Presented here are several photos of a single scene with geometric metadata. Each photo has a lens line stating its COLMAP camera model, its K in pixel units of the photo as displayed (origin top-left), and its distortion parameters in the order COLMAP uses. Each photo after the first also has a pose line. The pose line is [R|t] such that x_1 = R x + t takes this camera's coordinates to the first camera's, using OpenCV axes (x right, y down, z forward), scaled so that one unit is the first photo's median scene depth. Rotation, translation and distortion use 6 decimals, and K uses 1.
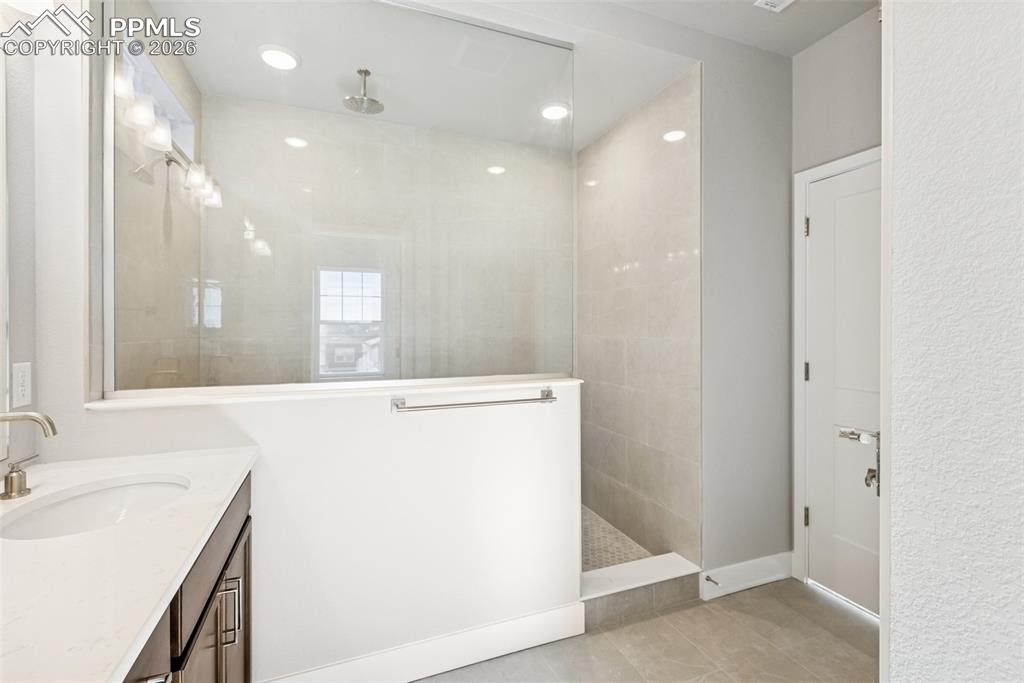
lens RADIAL K [[459.8, 0, 514.7], [0, 459.8, 331.3], [0, 0, 1]] dist [-0.000222, 0.000065]
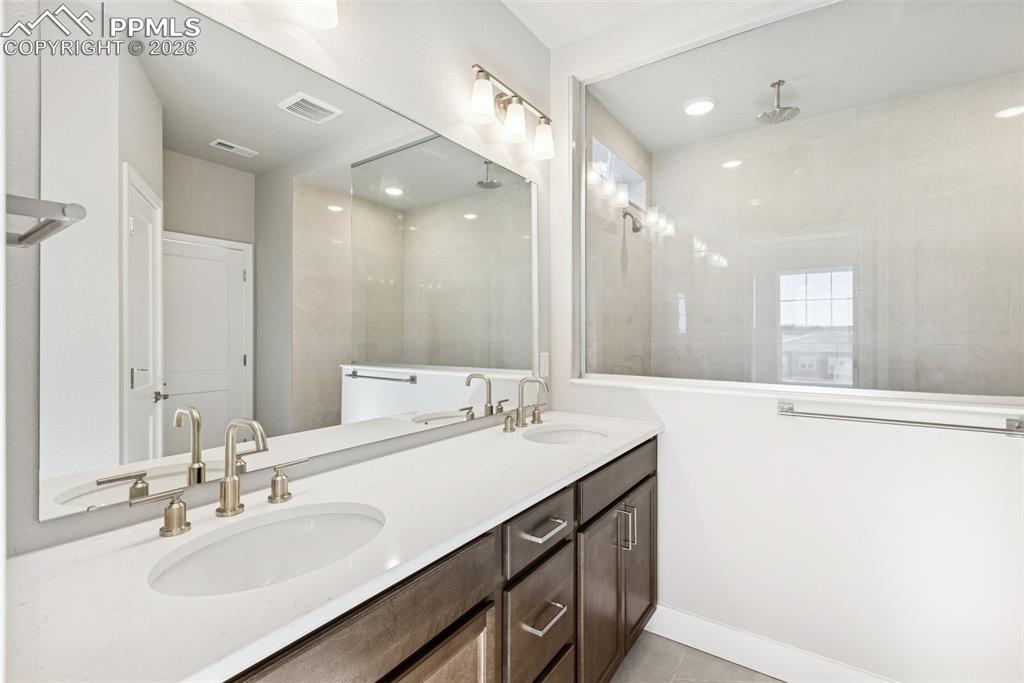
lens RADIAL K [[459.8, 0, 507.7], [0, 459.8, 344.4], [0, 0, 1]] dist [-0.000222, 0.000065]
pose [[0.549933, 0.020701, -0.834952, 0.207689], [-0.007562, 0.999775, 0.019806, 0.000590], [0.835174, -0.004578, 0.549966, -0.065368]]
